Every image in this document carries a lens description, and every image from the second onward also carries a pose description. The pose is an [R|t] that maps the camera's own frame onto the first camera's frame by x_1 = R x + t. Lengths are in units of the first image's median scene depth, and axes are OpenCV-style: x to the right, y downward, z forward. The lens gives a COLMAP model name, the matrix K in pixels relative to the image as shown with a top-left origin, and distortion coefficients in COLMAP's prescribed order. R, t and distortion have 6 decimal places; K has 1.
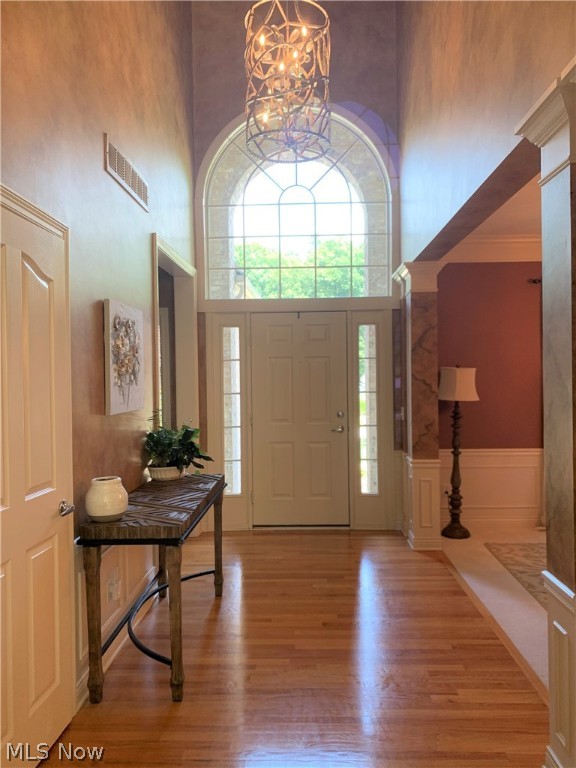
lens RADIAL K [[584.7, 0, 288.6], [0, 584.7, 383.7], [0, 0, 1]] dist [0.002748, -0.025018]
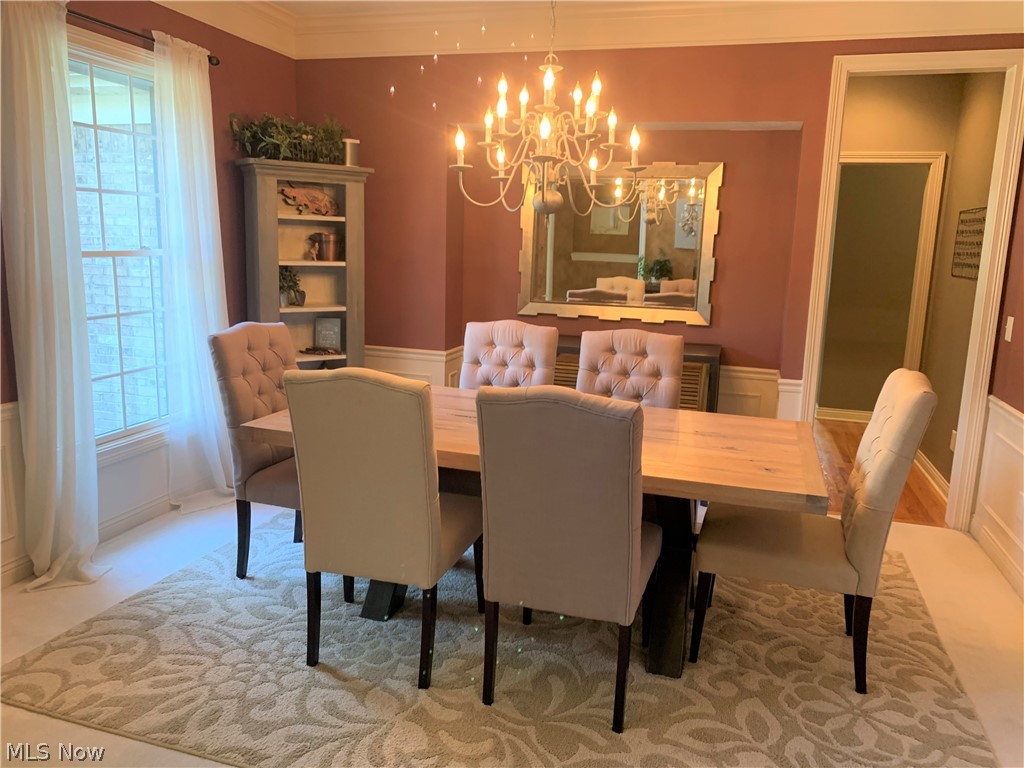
lens RADIAL K [[779.6, 0, 512.2], [0, 779.6, 383.2], [0, 0, 1]] dist [0.002748, -0.025018]
pose [[0.251004, -0.156265, 0.955290, -0.020173], [-0.017503, 0.985990, 0.165886, -0.006559], [-0.967828, -0.058358, 0.244752, 0.613080]]
